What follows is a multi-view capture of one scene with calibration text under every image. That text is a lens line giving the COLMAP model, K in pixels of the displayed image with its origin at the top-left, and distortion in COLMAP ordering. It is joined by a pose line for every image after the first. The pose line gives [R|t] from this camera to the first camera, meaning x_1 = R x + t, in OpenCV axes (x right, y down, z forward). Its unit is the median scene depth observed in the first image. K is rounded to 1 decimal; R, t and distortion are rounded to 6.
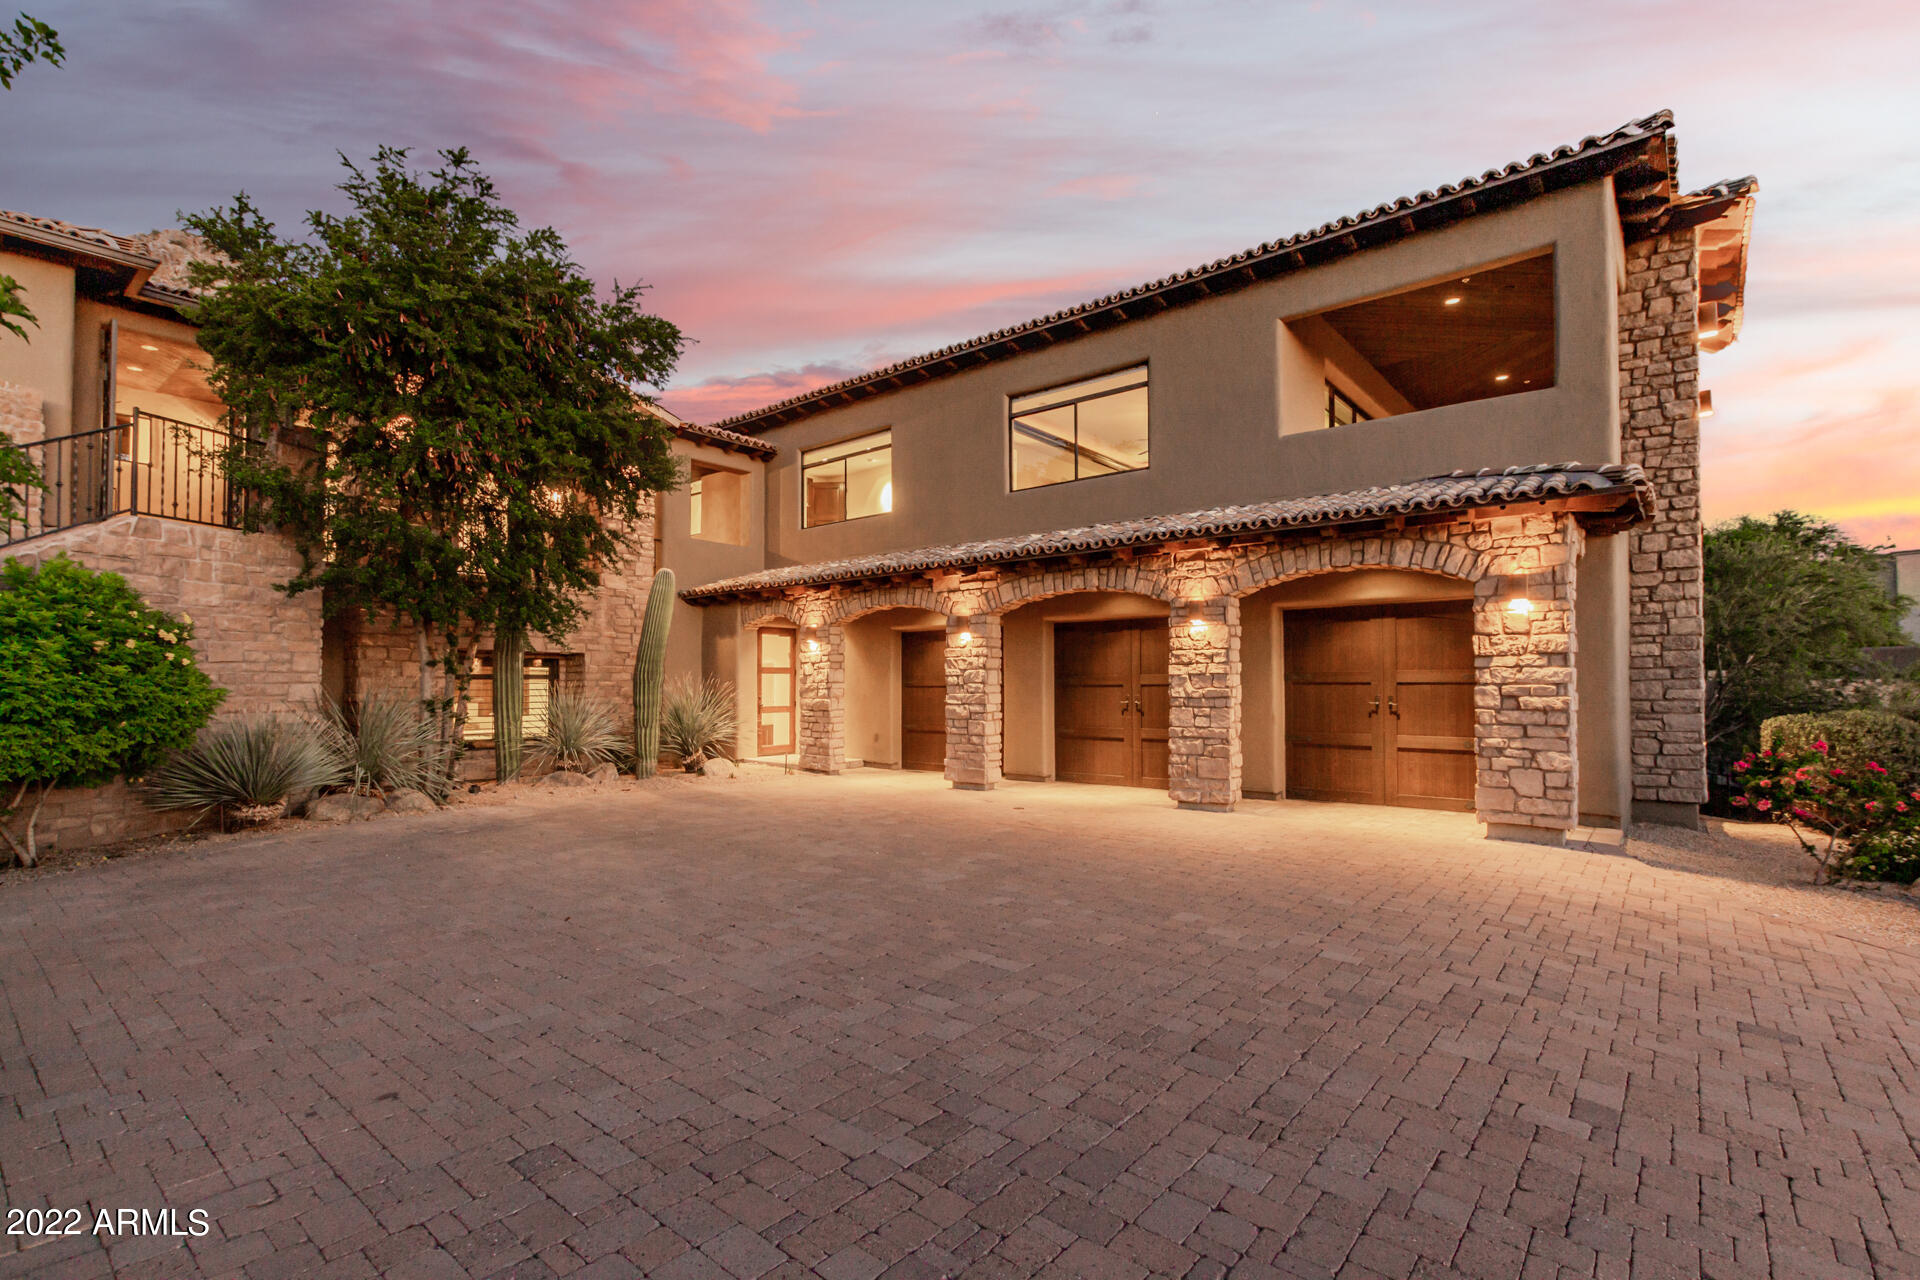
lens RADIAL K [[884.5, 0, 958.5], [0, 884.5, 648.9], [0, 0, 1]] dist [0.005238, -0.000136]
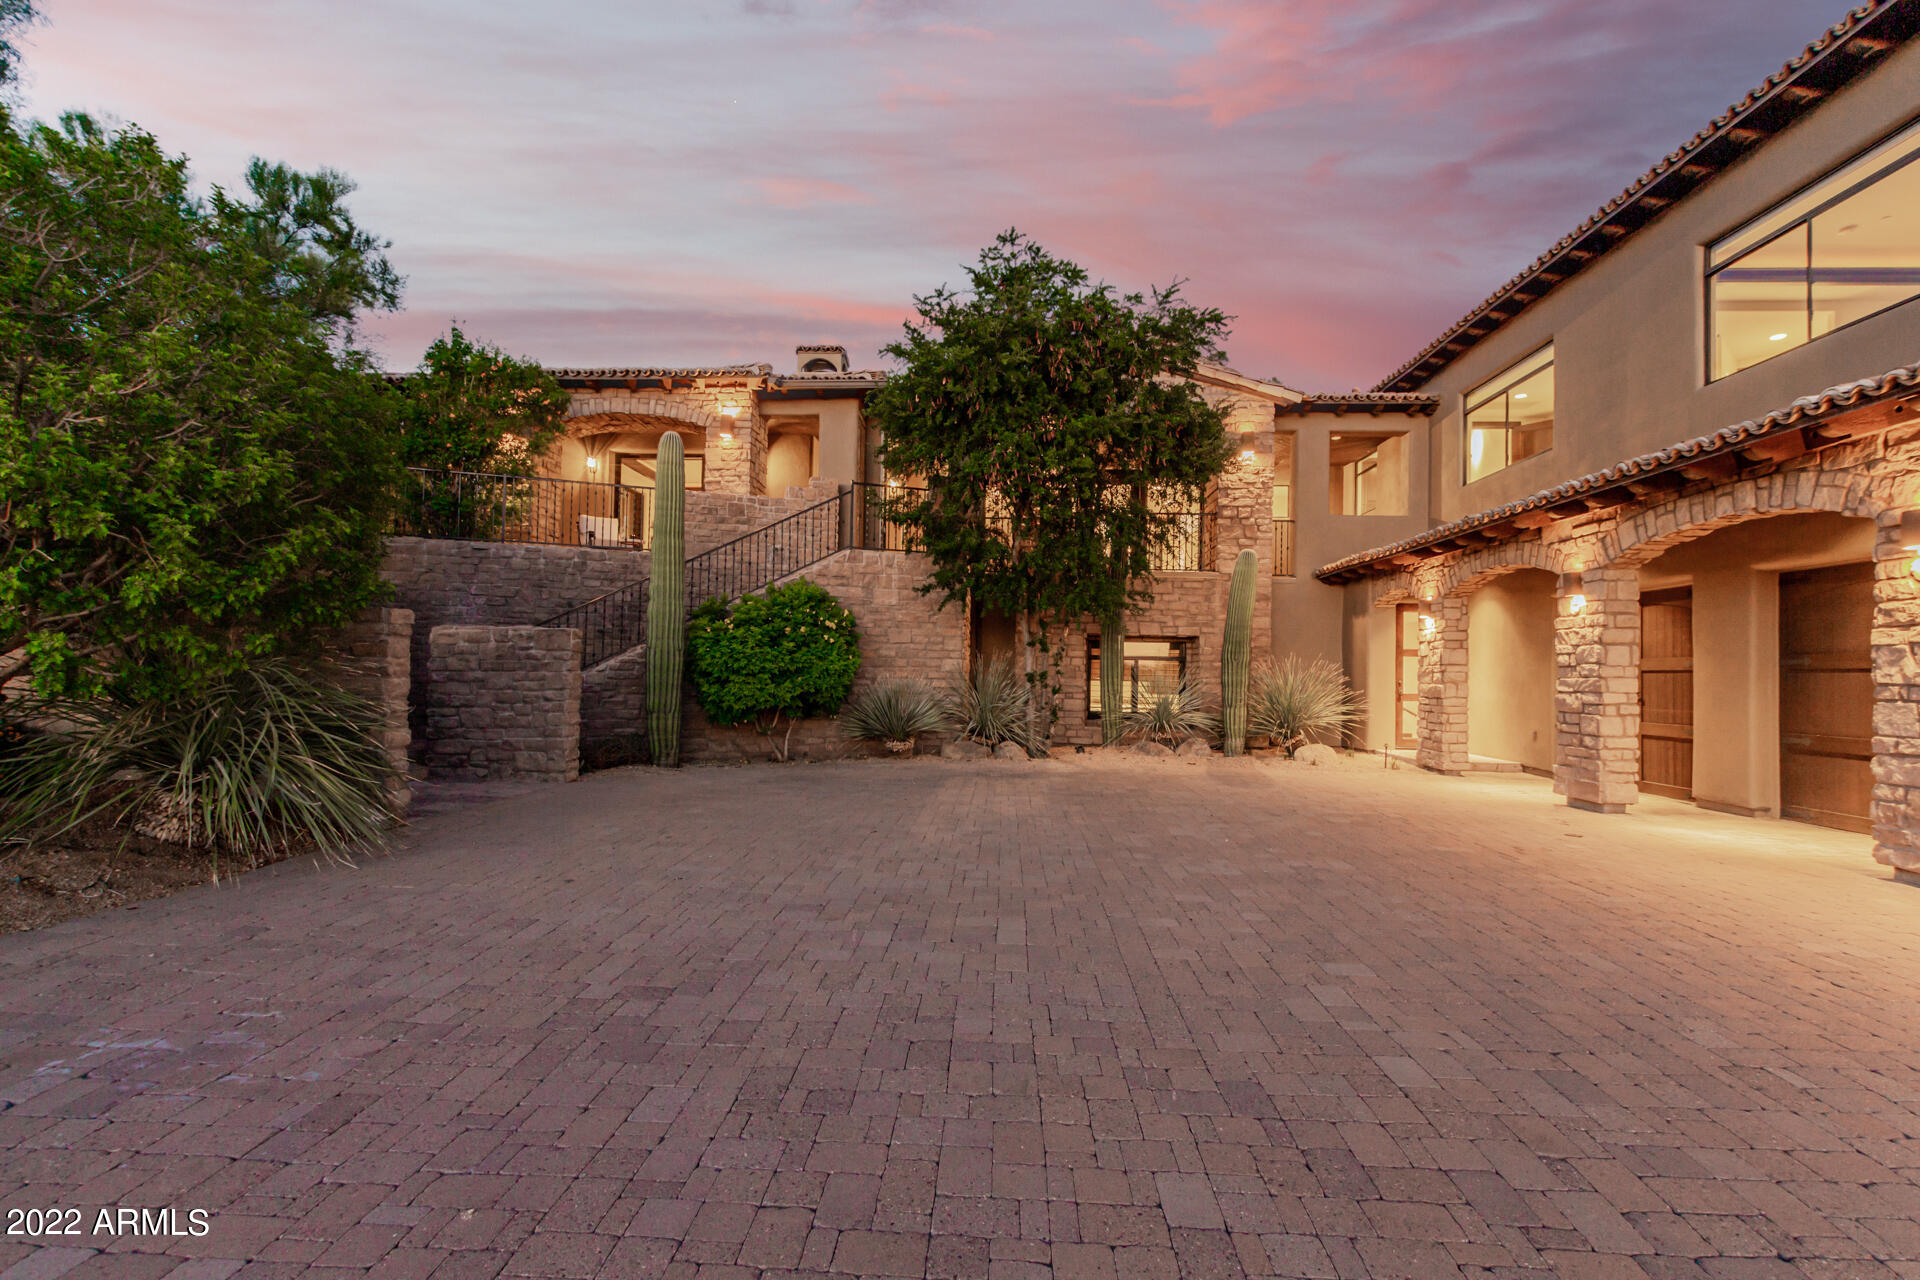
lens RADIAL K [[883.9, 0, 966.0], [0, 883.9, 639.8], [0, 0, 1]] dist [0.003431, -0.000183]
pose [[0.599088, -0.018287, -0.800475, 0.357586], [0.014404, 0.999824, -0.012060, 0.024945], [0.800554, -0.004305, 0.599245, 0.186856]]
